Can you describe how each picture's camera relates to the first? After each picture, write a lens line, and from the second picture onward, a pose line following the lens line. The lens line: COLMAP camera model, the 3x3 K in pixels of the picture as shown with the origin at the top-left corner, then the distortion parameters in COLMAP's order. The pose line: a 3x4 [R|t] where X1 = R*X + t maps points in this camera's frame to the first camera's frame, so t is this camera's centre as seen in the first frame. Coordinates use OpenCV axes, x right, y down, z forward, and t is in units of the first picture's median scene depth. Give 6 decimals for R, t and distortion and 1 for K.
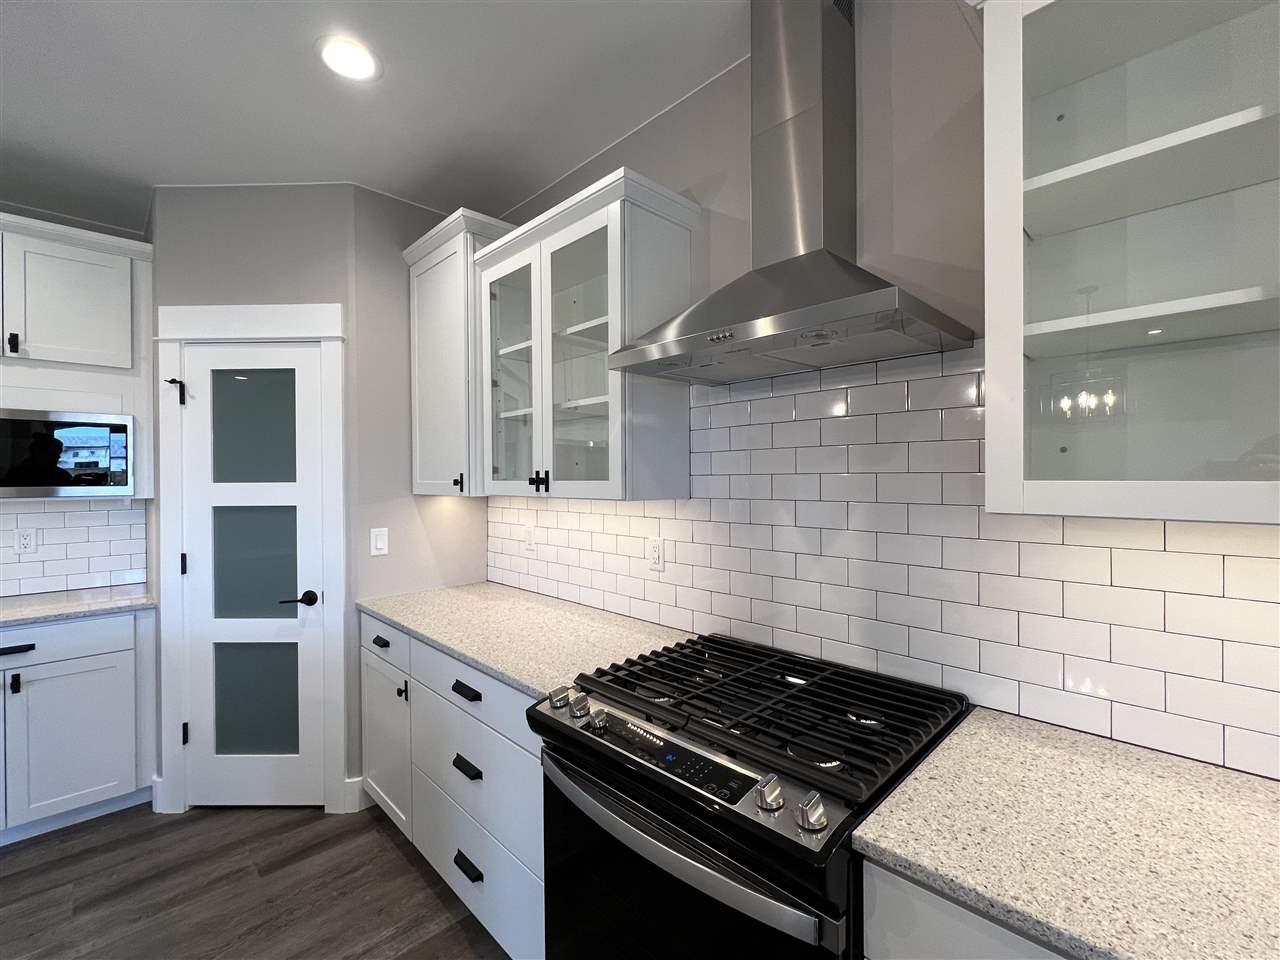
lens RADIAL K [[558.3, 0, 634.3], [0, 558.3, 479.4], [0, 0, 1]] dist [-0.001361, 0.000104]
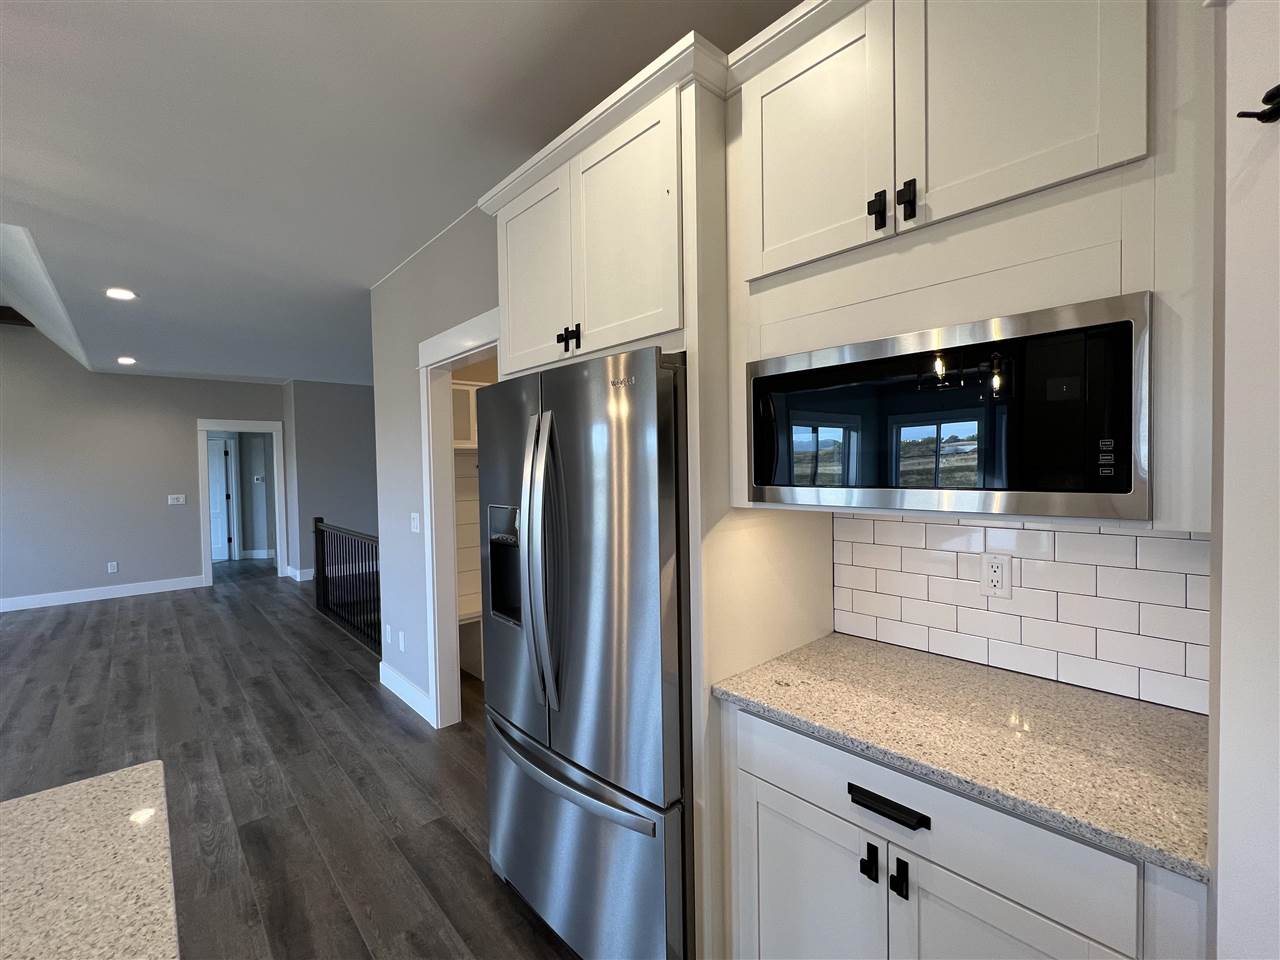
lens RADIAL K [[558.3, 0, 634.3], [0, 558.3, 479.4], [0, 0, 1]] dist [-0.001361, 0.000104]
pose [[-0.040664, 0.032298, -0.998651, -0.542858], [0.015490, 0.999378, 0.031691, -0.013591], [0.999053, -0.014181, -0.041139, 0.701369]]
